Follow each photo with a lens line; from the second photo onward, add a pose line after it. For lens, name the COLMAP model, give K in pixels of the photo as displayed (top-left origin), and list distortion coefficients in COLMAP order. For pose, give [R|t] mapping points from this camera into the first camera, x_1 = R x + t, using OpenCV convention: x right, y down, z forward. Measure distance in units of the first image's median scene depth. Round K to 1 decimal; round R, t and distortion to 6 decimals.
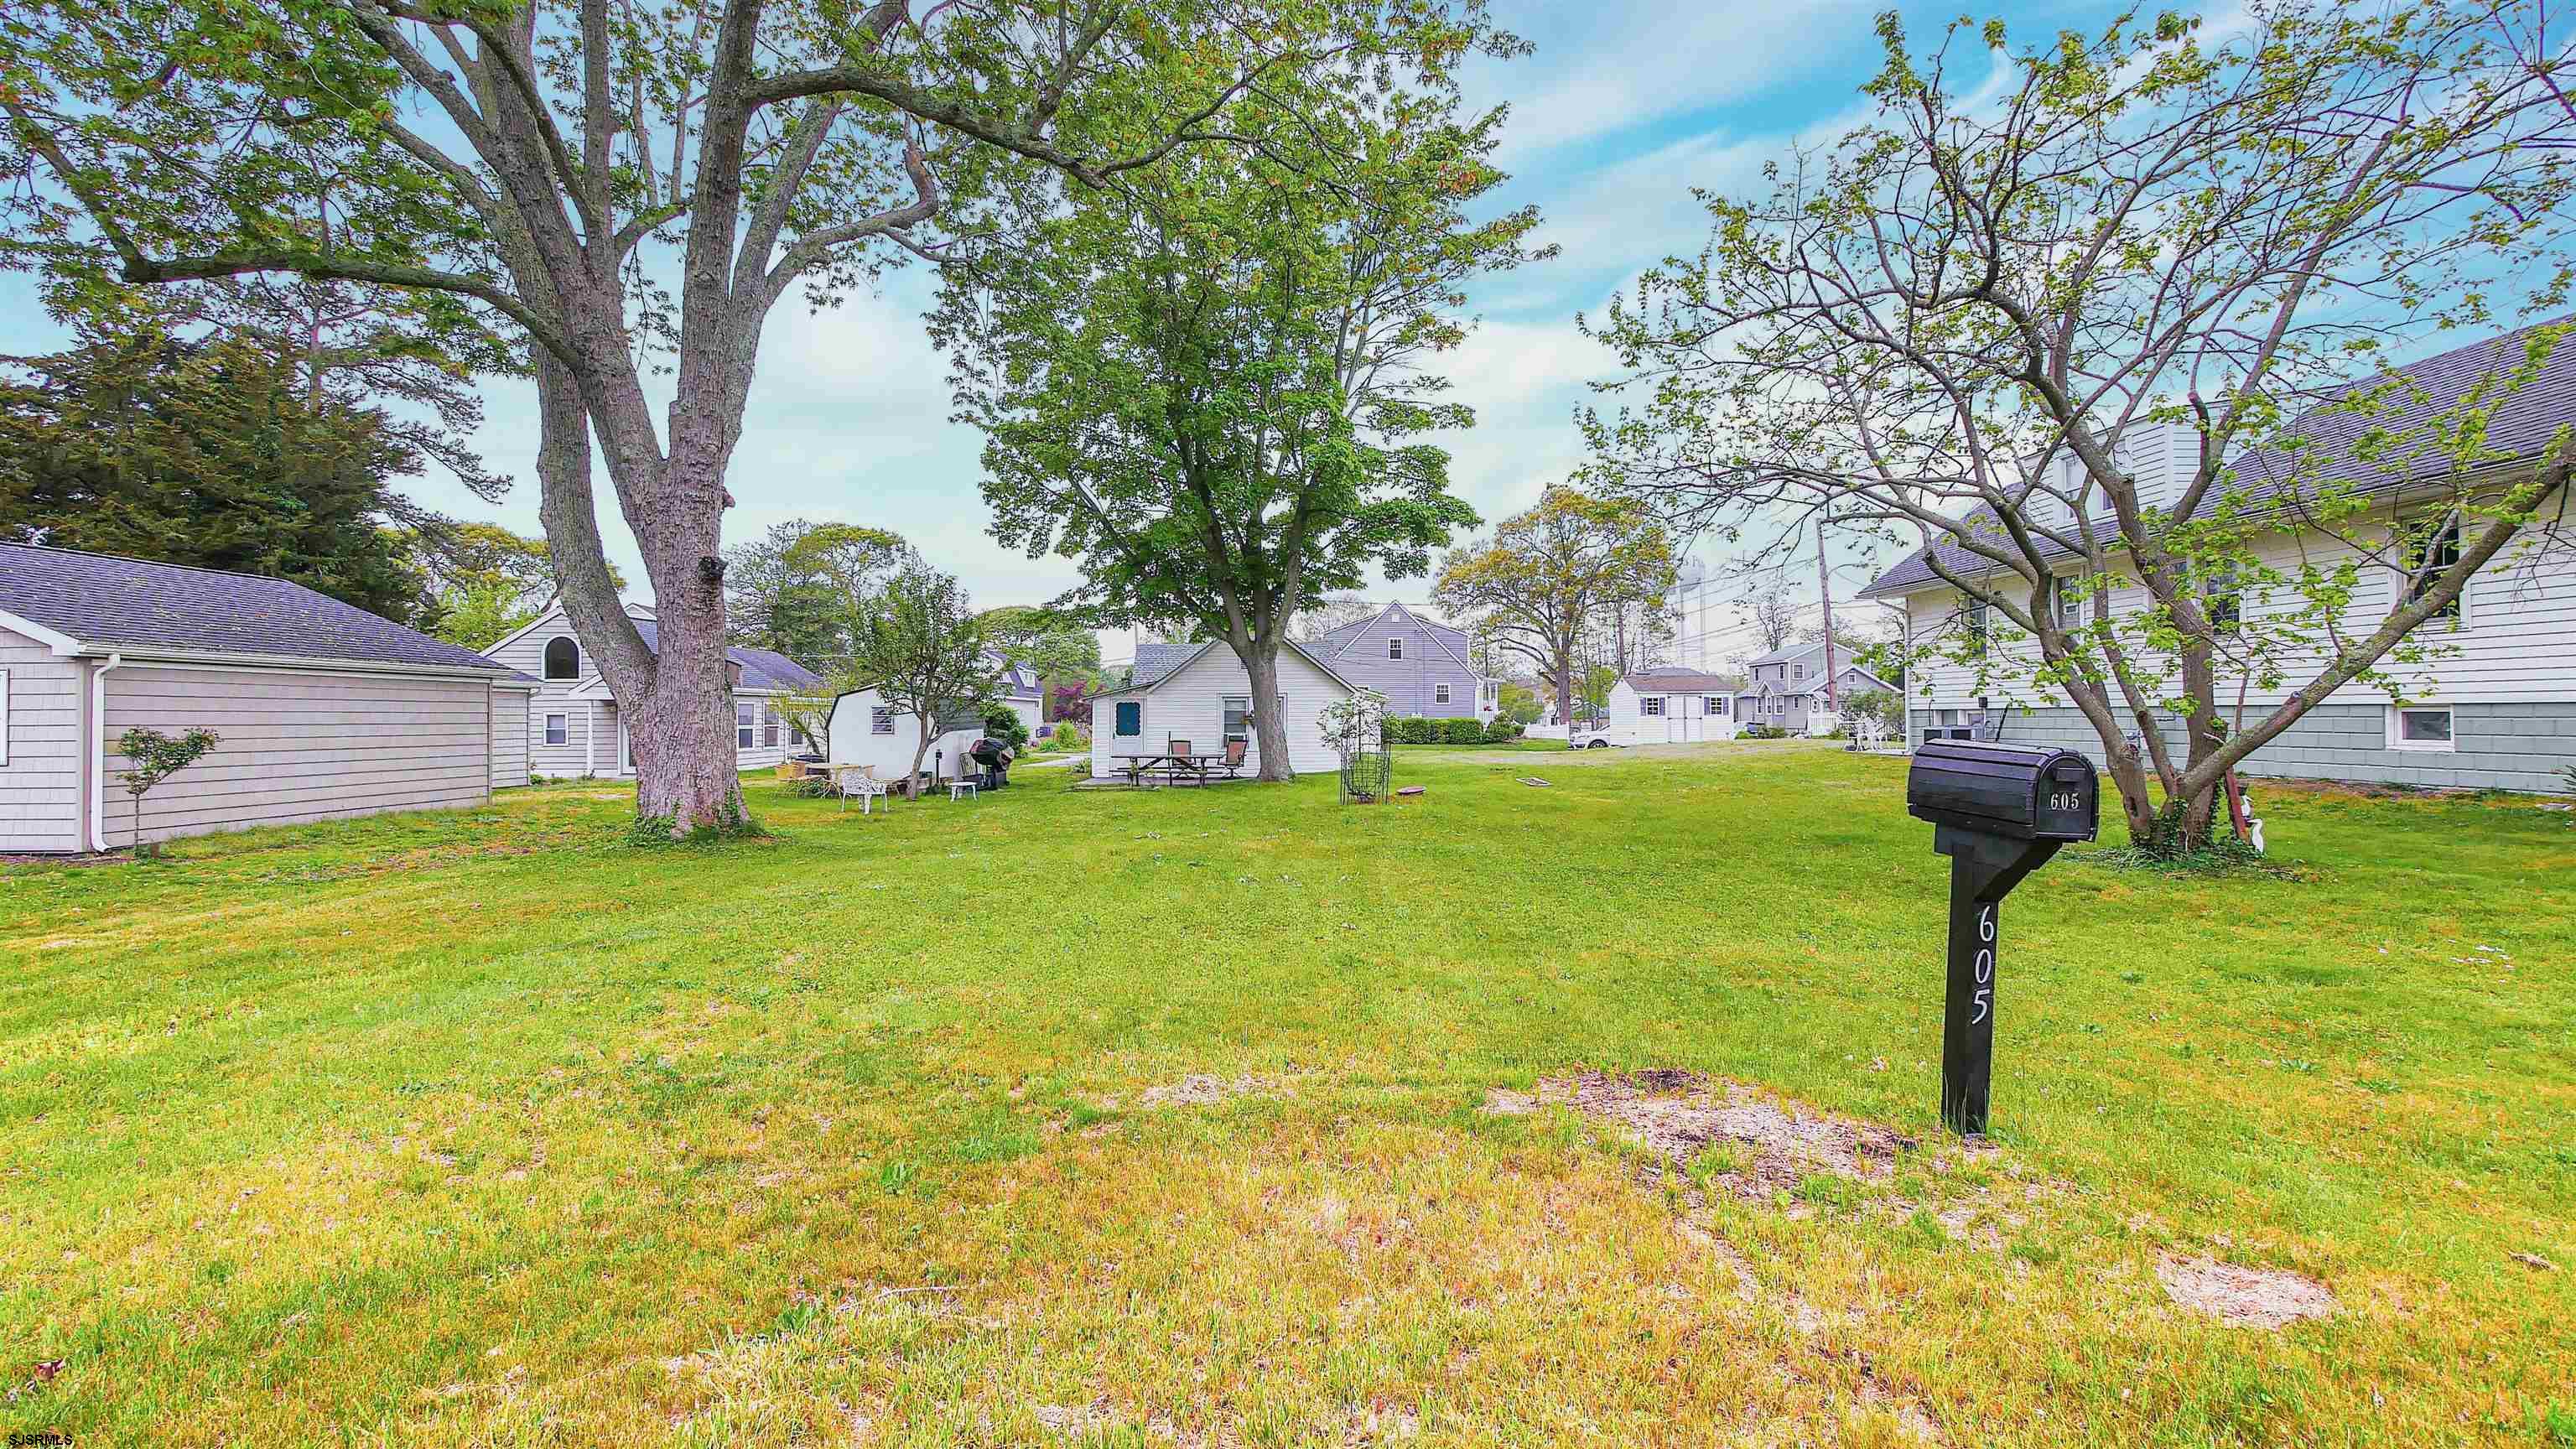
lens RADIAL K [[1062.8, 0, 1284.5], [0, 1062.8, 716.5], [0, 0, 1]] dist [-0.004809, 0.000042]
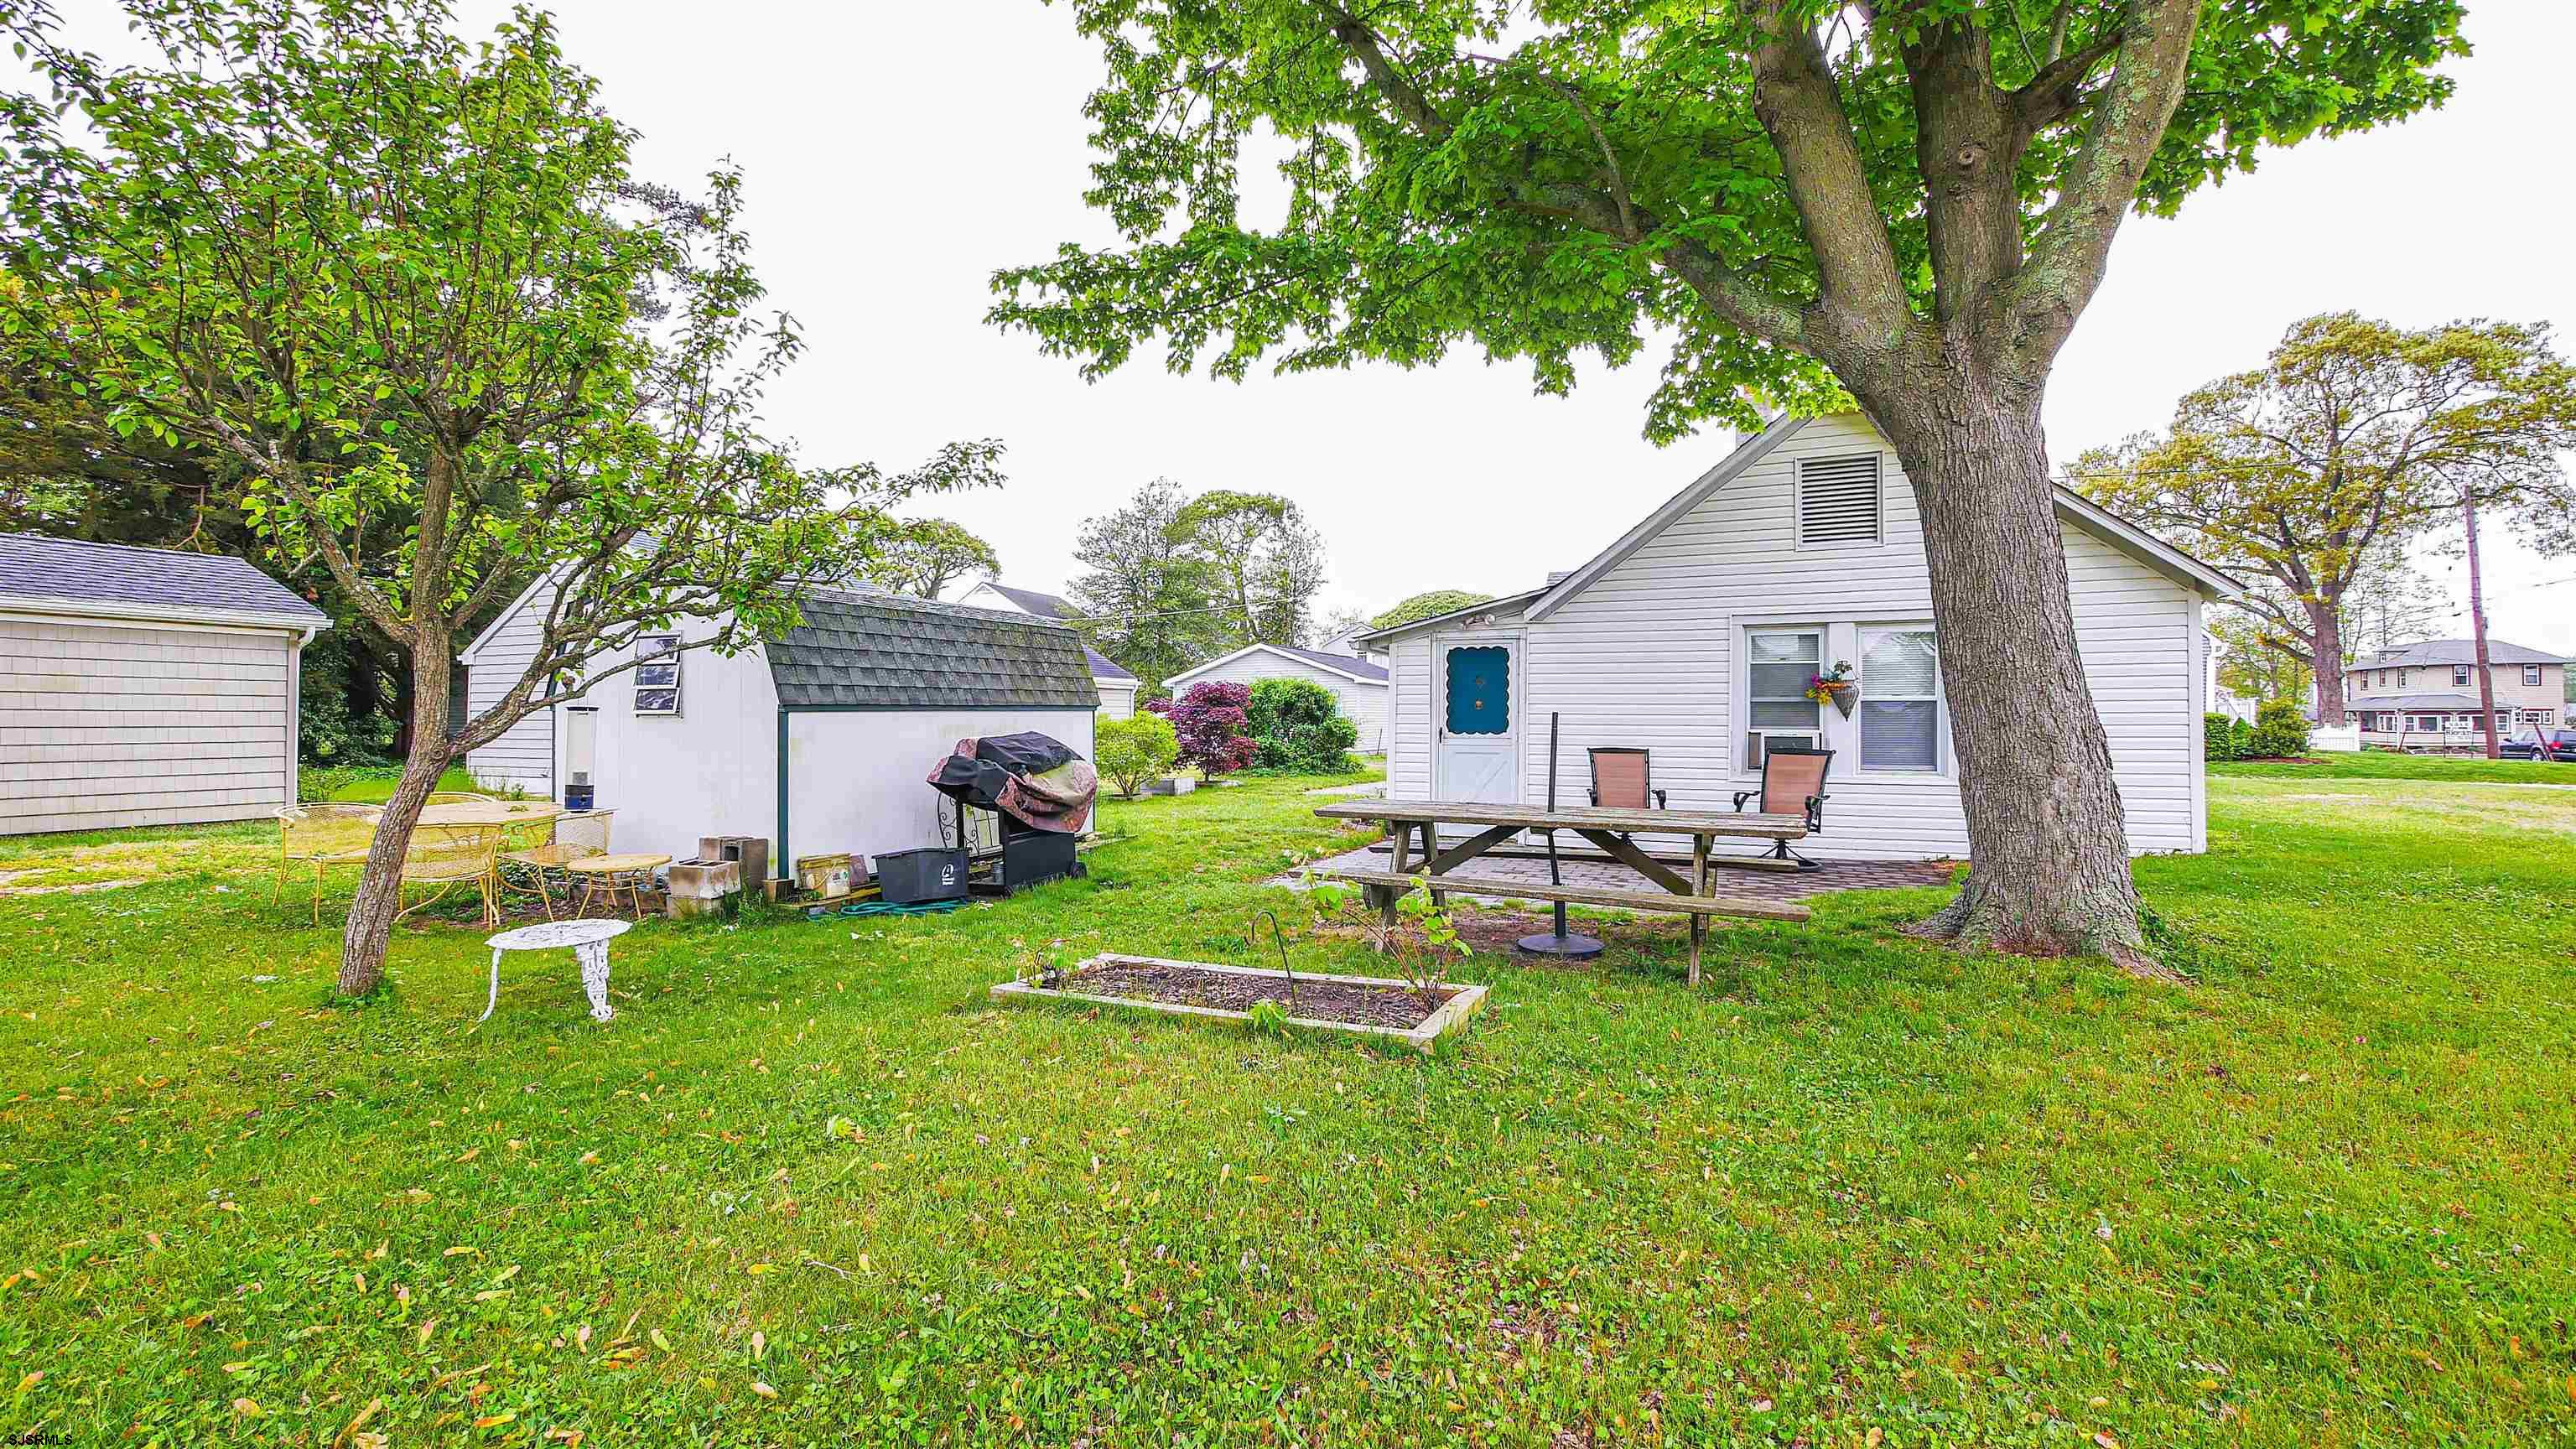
lens RADIAL K [[1062.8, 0, 1284.5], [0, 1062.8, 716.5], [0, 0, 1]] dist [-0.004809, 0.000042]
pose [[0.914519, 0.004128, -0.404521, -0.046463], [-0.004781, 0.999988, -0.000606, 0.010373], [0.404514, 0.002489, 0.914528, 0.521798]]
